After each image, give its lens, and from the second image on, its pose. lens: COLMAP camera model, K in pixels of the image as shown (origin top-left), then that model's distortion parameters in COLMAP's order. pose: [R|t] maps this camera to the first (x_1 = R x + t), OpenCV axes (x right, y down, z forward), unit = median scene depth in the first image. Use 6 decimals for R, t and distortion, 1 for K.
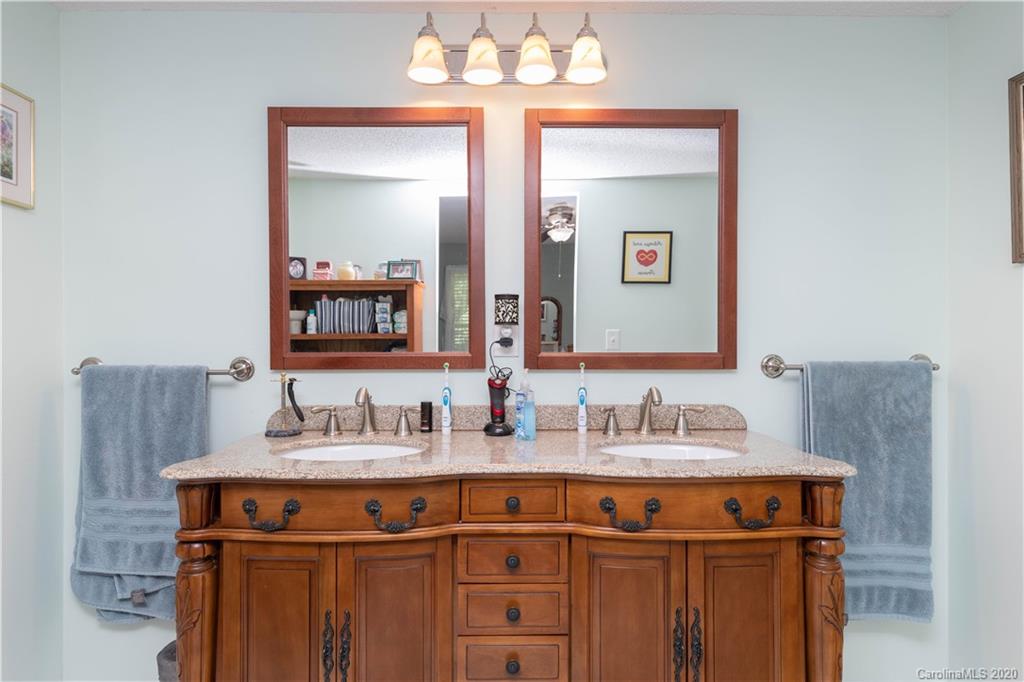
lens RADIAL K [[578.1, 0, 512.0], [0, 578.1, 341.0], [0, 0, 1]] dist [0.005679, 0.000575]
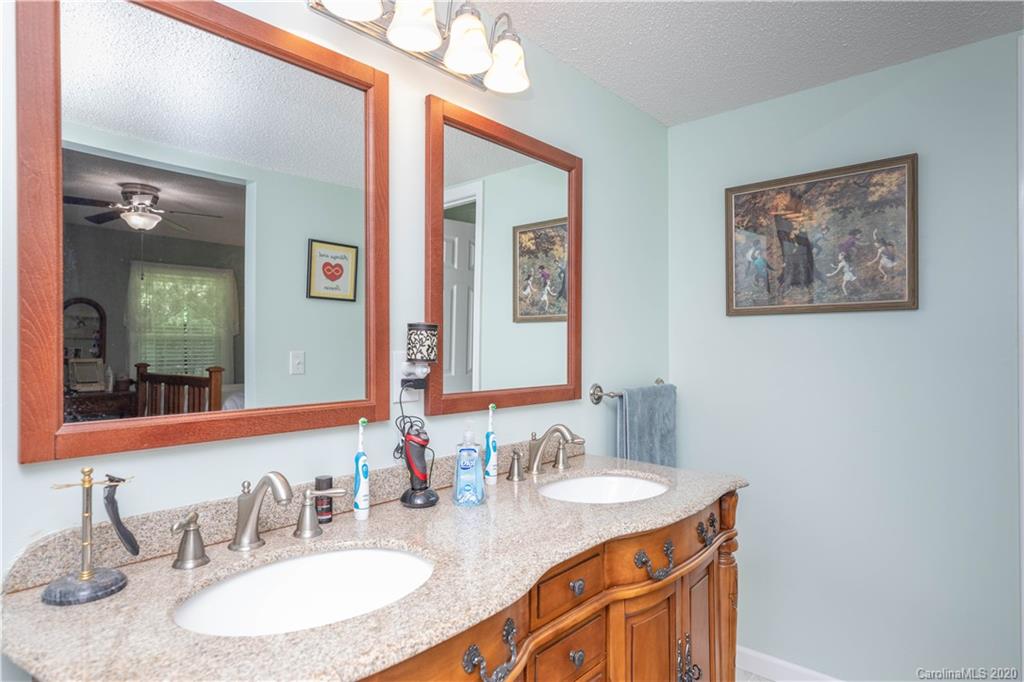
lens RADIAL K [[573.7, 0, 512.0], [0, 573.7, 347.8], [0, 0, 1]] dist [0.054244, 0.000730]
pose [[0.685220, 0.001656, 0.728334, -0.483590], [0.000690, 0.999995, -0.002923, -0.044444], [-0.728336, 0.002506, 0.685216, 0.359136]]
